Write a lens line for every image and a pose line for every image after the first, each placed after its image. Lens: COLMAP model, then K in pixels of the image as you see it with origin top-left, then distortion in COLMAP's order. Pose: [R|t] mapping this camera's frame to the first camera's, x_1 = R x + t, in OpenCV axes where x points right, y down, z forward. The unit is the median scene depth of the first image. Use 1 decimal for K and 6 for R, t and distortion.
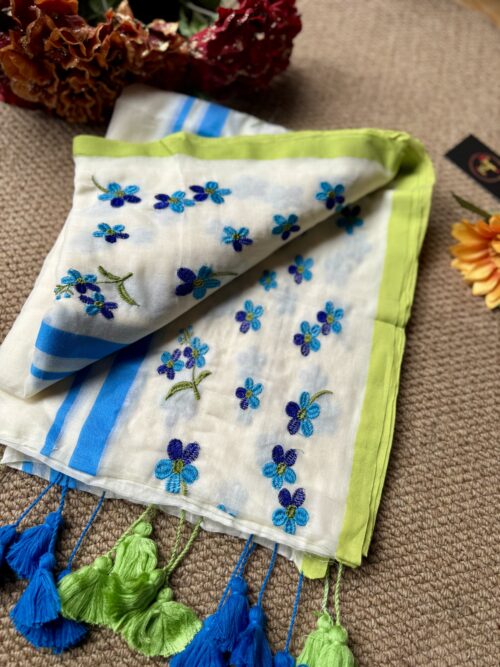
lens RADIAL K [[491.8, 0, 248.6], [0, 491.8, 329.5], [0, 0, 1]] dist [-0.026685, 0.003031]
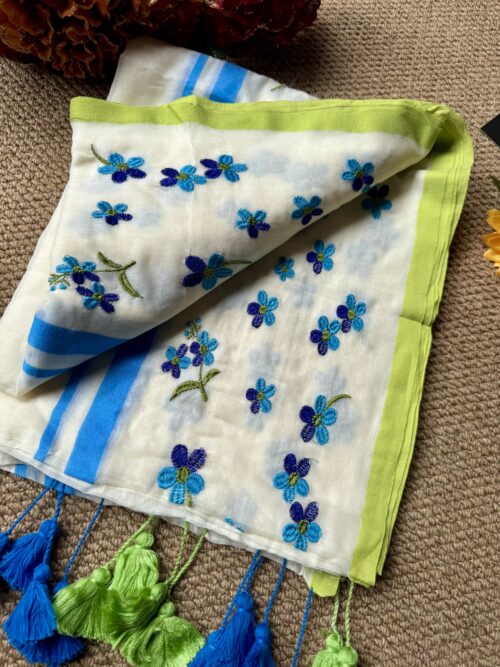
lens RADIAL K [[494.0, 0, 249.8], [0, 494.0, 329.6], [0, 0, 1]] dist [-0.034812, 0.011602]
pose [[0.999476, 0.032215, 0.003054, -0.025923], [-0.032359, 0.995264, 0.091661, -0.075232], [-0.000087, -0.091712, 0.995786, 0.088620]]
